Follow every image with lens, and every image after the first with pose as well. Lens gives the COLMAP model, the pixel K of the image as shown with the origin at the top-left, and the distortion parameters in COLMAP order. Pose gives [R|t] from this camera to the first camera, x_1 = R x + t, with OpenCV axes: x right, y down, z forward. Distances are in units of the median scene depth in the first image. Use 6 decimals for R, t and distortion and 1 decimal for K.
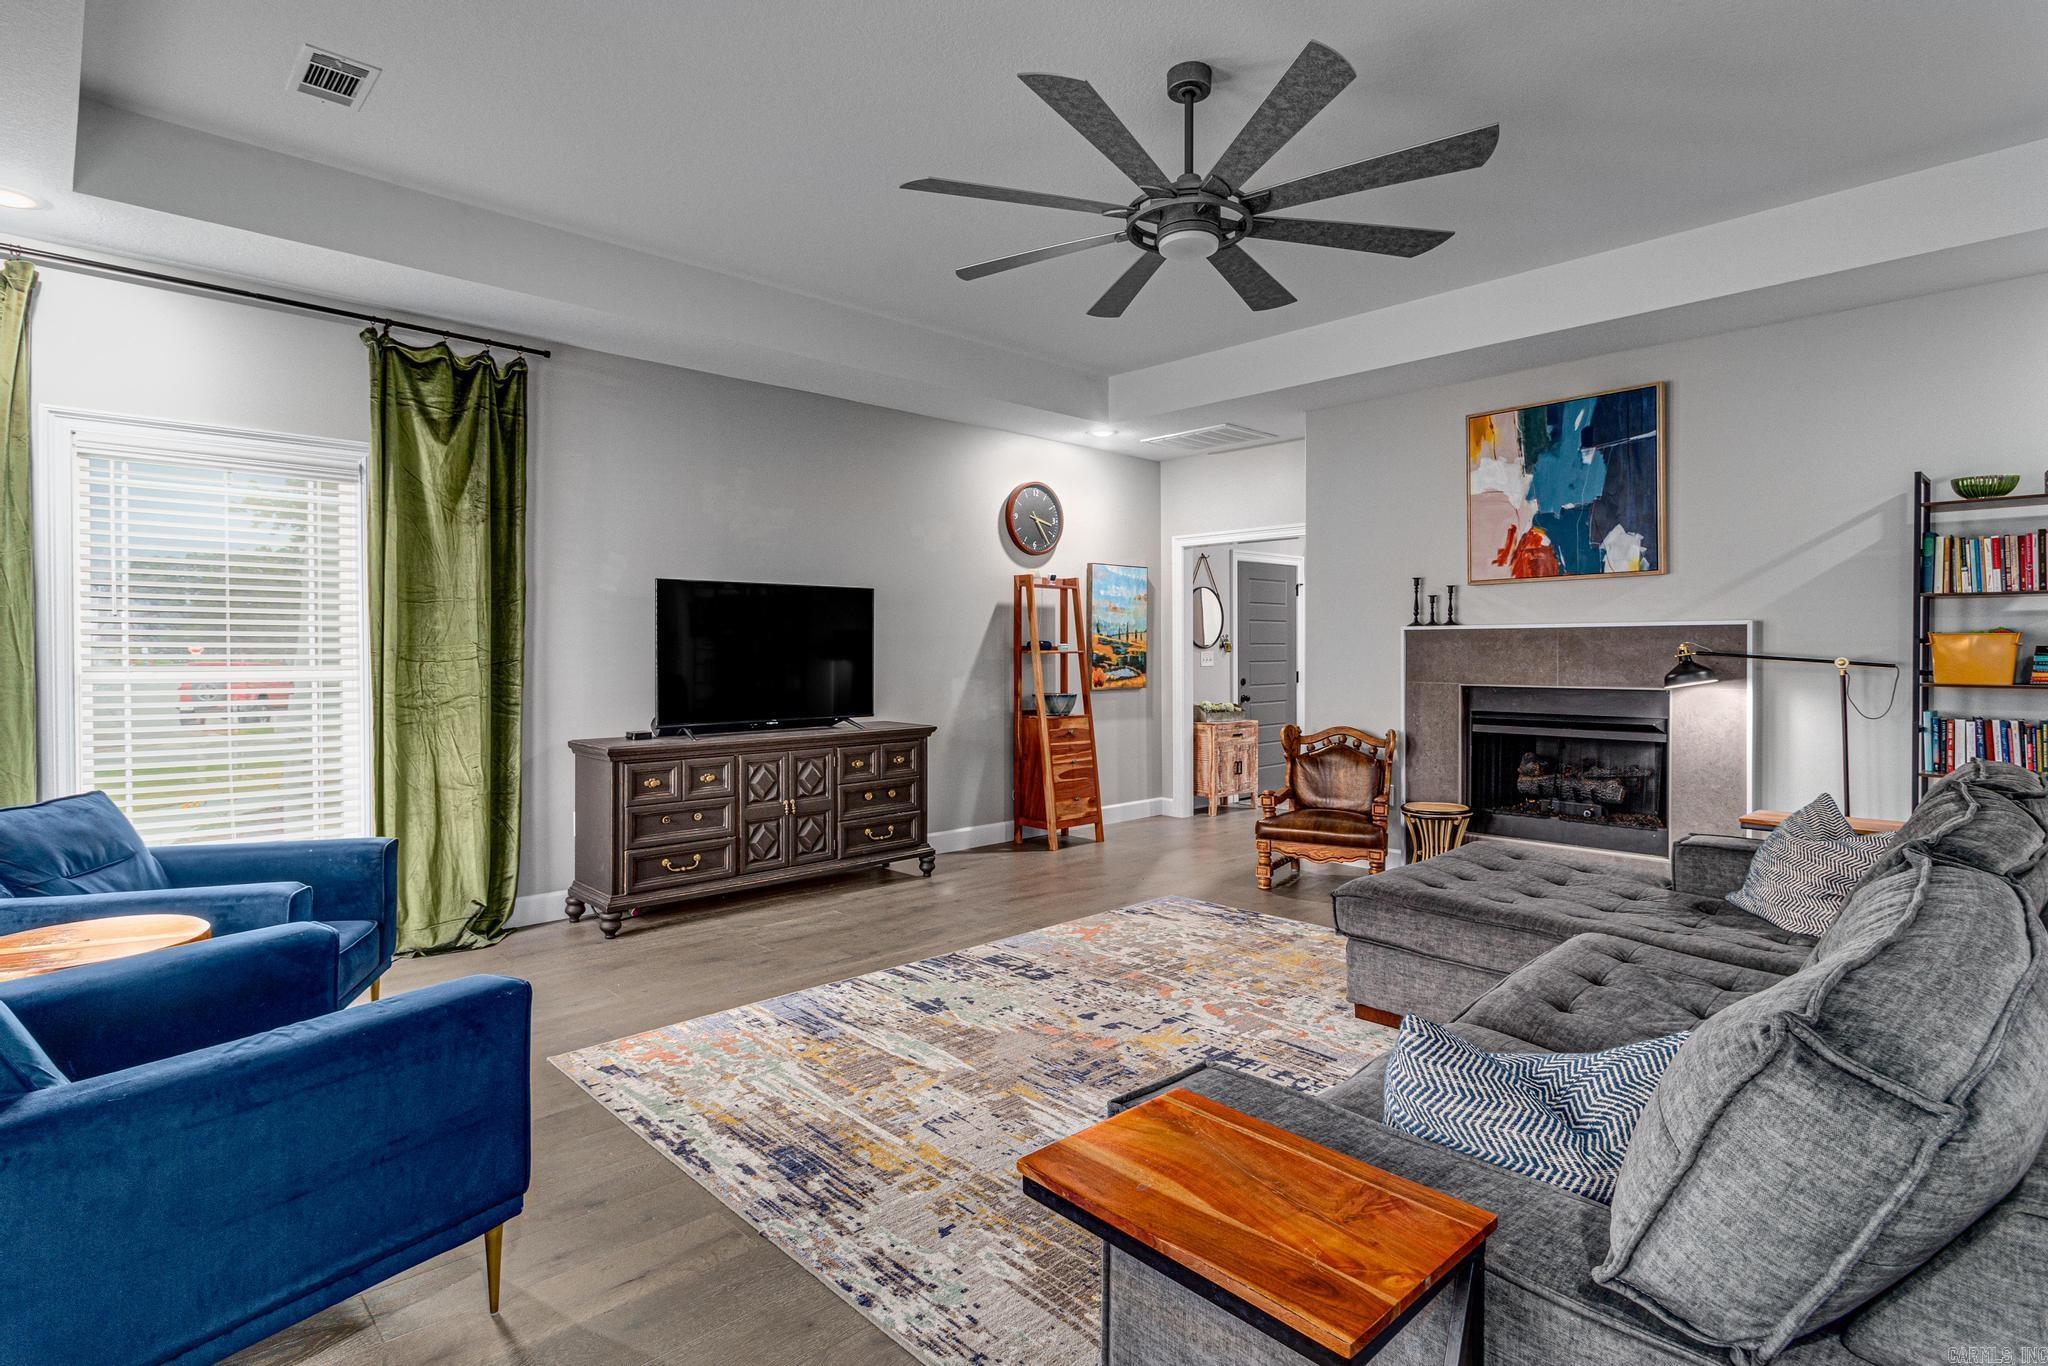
lens RADIAL K [[1028.5, 0, 1027.4], [0, 1028.5, 656.8], [0, 0, 1]] dist [-0.000317, -0.000314]
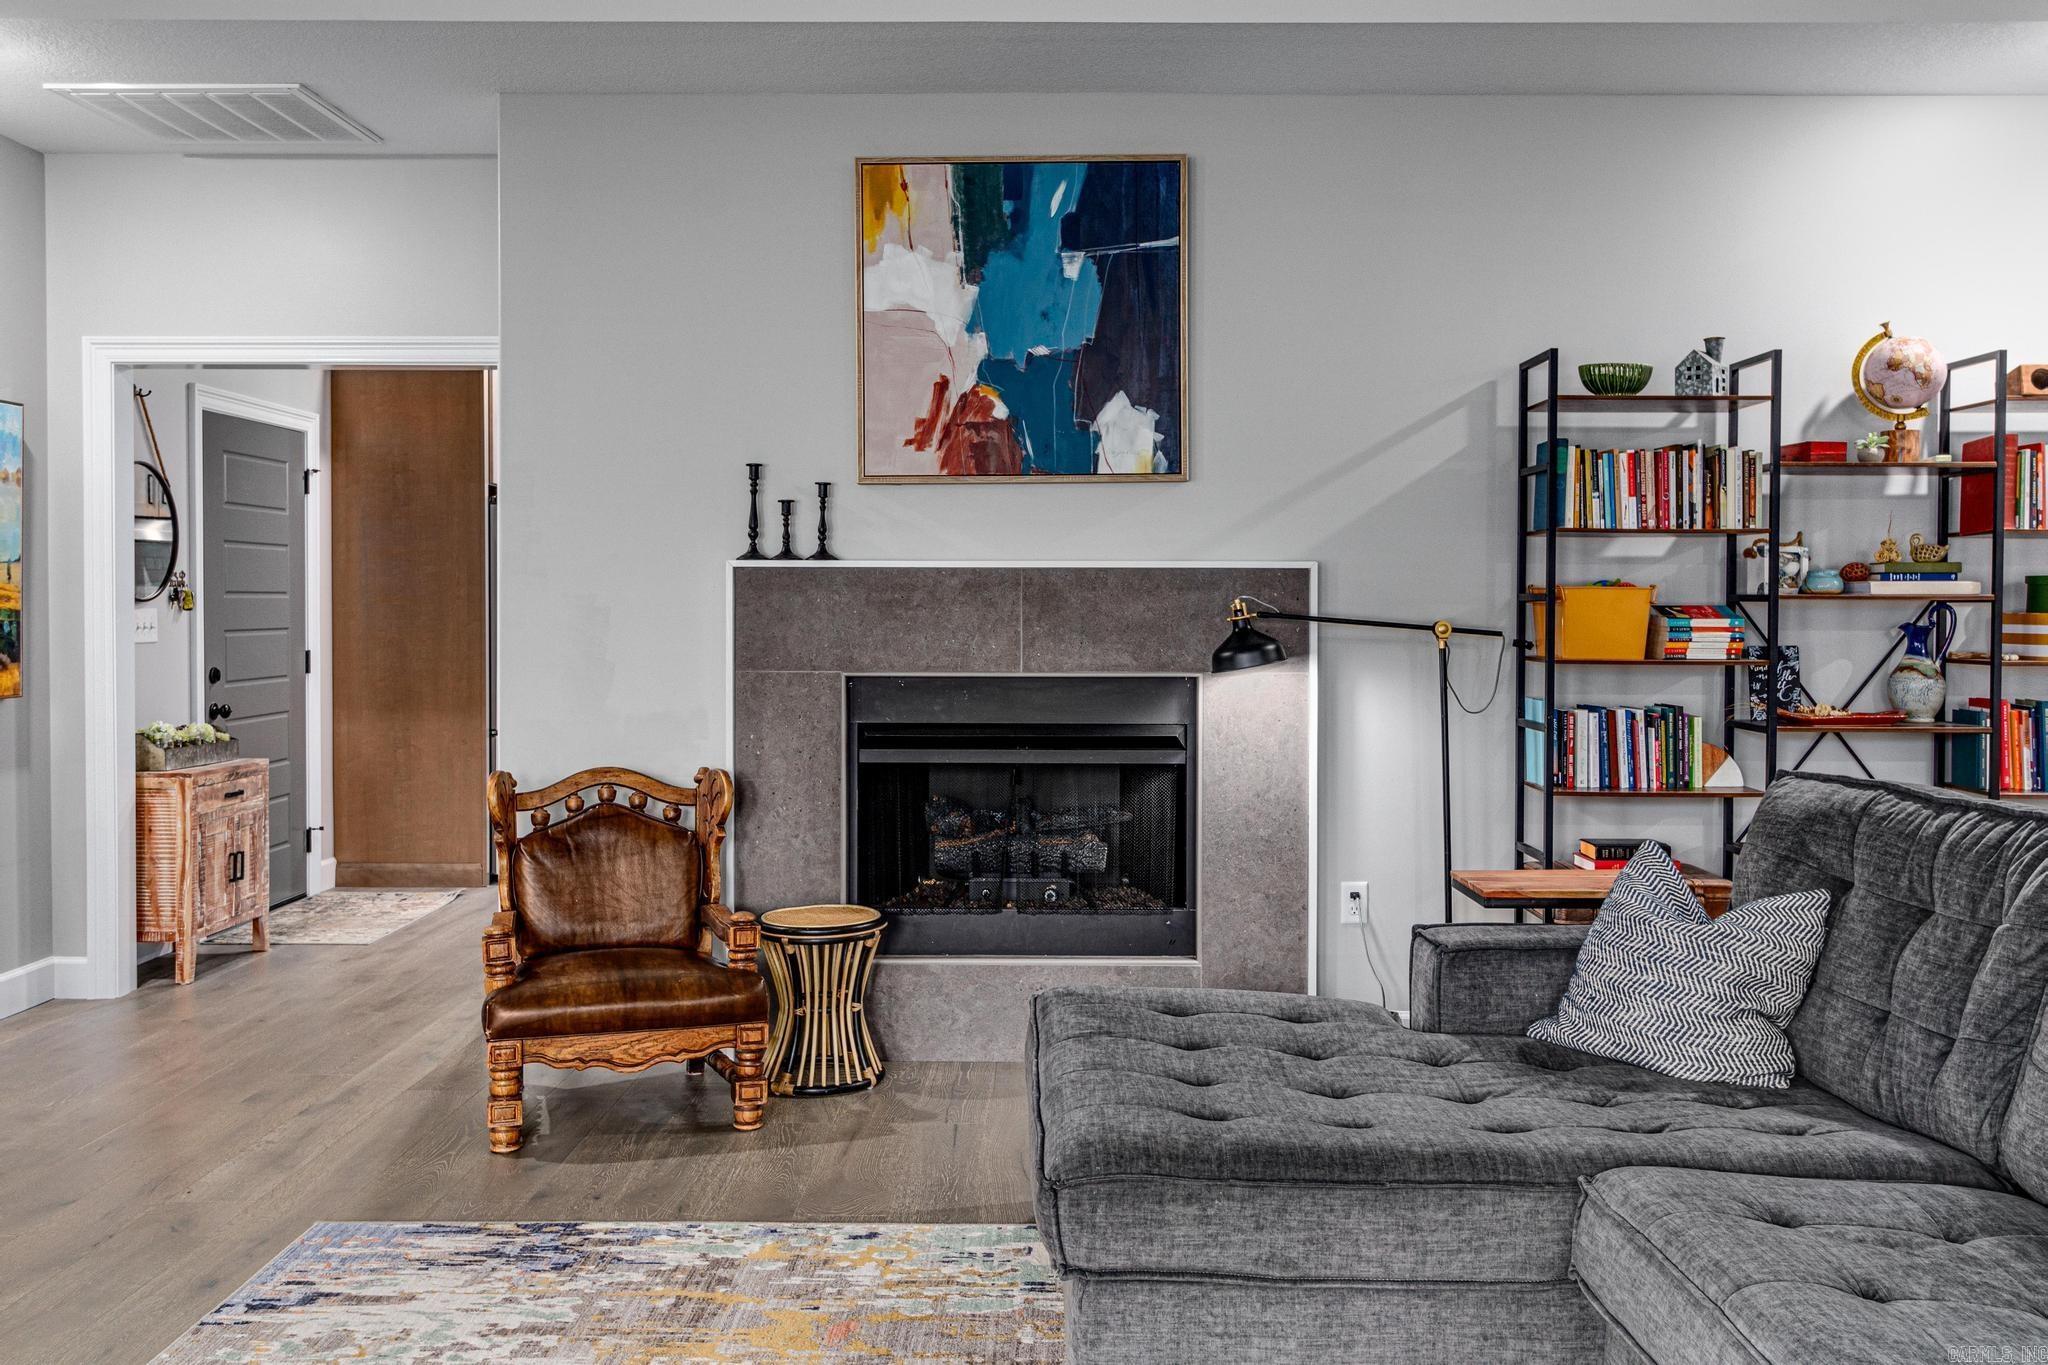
lens RADIAL K [[1719.7, 0, 1033.2], [0, 1719.7, 624.7], [0, 0, 1]] dist [0.000414, -0.001651]
pose [[0.694596, -0.003621, 0.719391, -0.171351], [0.000861, 0.999991, 0.004202, -0.001961], [-0.719399, -0.002299, 0.694593, 0.408029]]
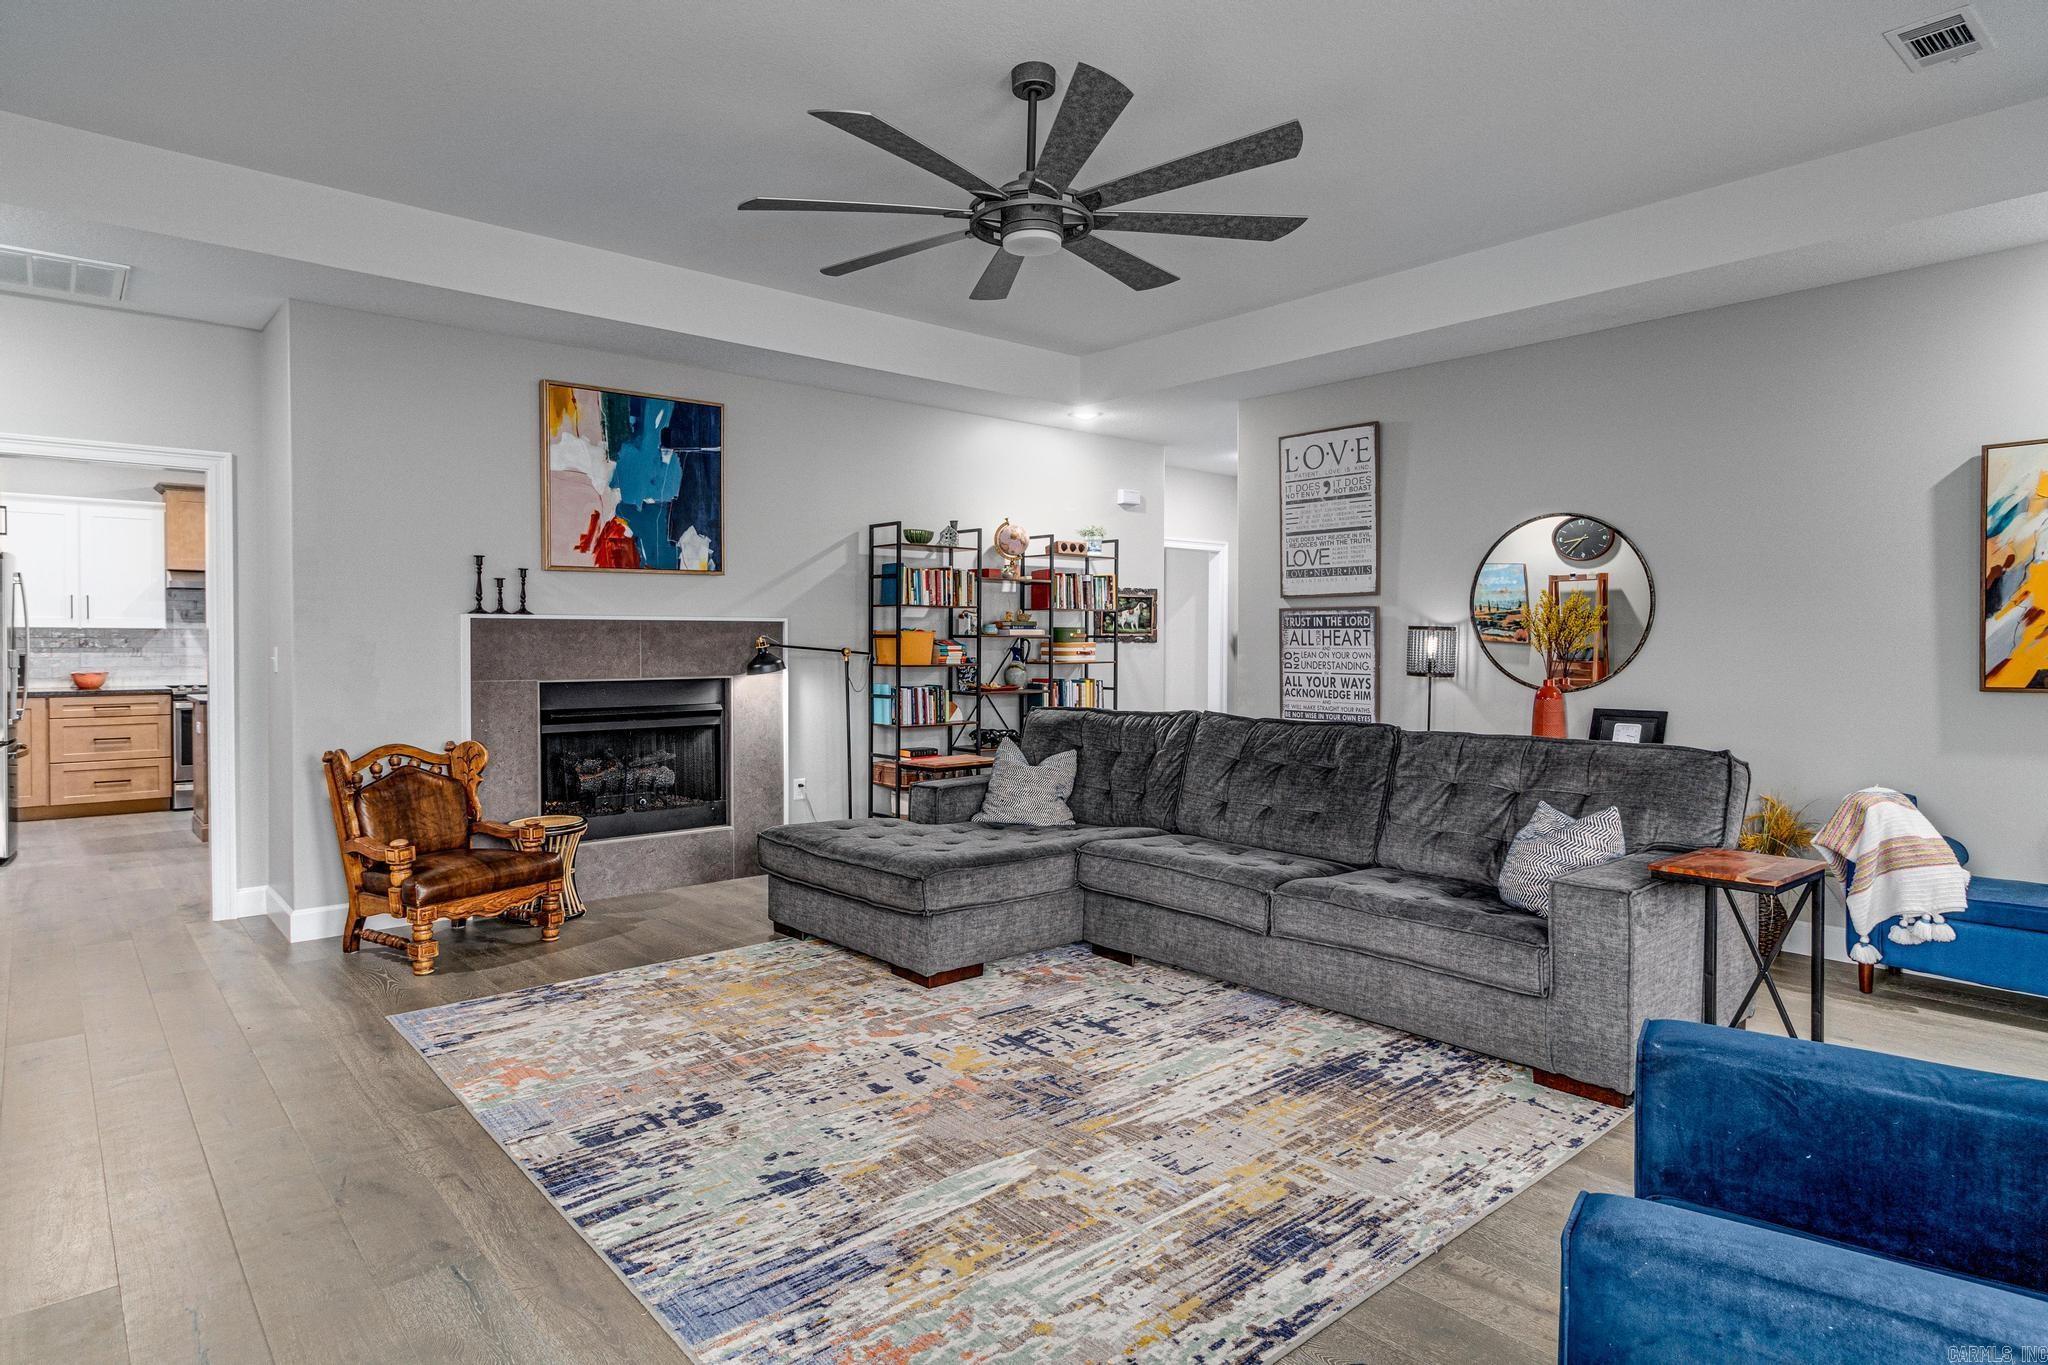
lens RADIAL K [[1140.0, 0, 1020.8], [0, 1140.0, 649.0], [0, 0, 1]] dist [0.001696, 0.000240]
pose [[0.046875, -0.007175, 0.998875, -0.673628], [0.005797, 0.999959, 0.006911, -0.006709], [-0.998884, 0.005466, 0.046915, 0.670762]]
